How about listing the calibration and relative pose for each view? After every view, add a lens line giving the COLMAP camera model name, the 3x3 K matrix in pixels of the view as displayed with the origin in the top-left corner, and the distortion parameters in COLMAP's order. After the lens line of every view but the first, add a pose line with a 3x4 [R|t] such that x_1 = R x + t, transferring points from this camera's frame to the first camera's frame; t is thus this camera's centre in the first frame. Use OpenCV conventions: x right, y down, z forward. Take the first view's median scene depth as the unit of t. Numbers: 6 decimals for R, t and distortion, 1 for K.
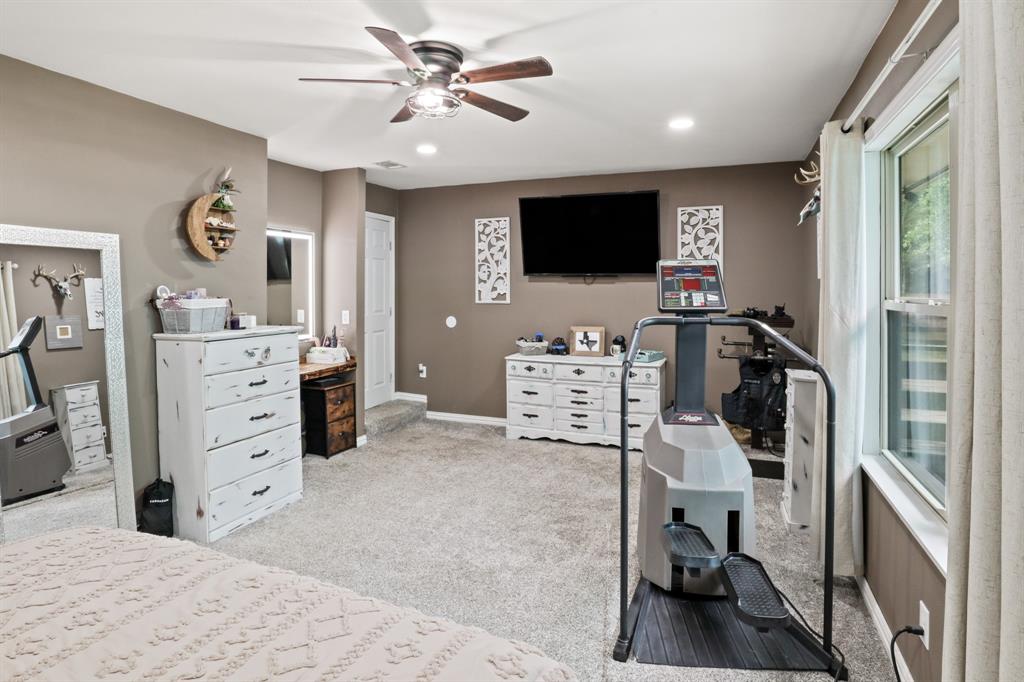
lens RADIAL K [[543.4, 0, 528.5], [0, 543.4, 287.5], [0, 0, 1]] dist [-0.033925, 0.014620]
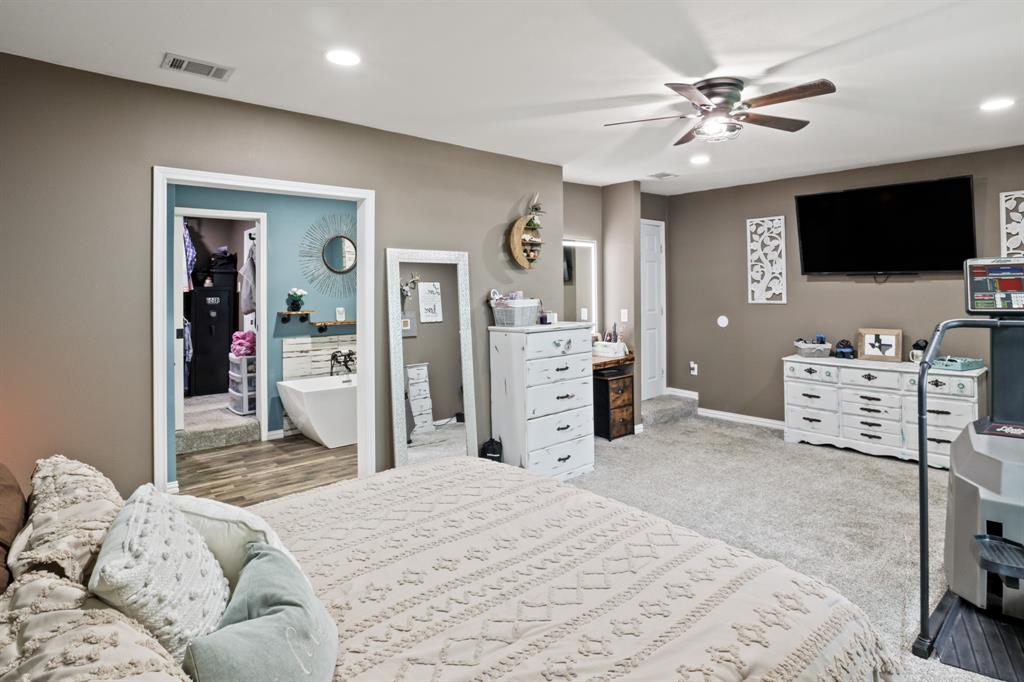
lens RADIAL K [[558.3, 0, 514.9], [0, 558.3, 279.2], [0, 0, 1]] dist [-0.032251, 0.012293]
pose [[0.888500, -0.015662, -0.458609, -0.014816], [0.010216, 0.999845, -0.014353, -0.007535], [0.458763, 0.008067, 0.888522, -0.160933]]
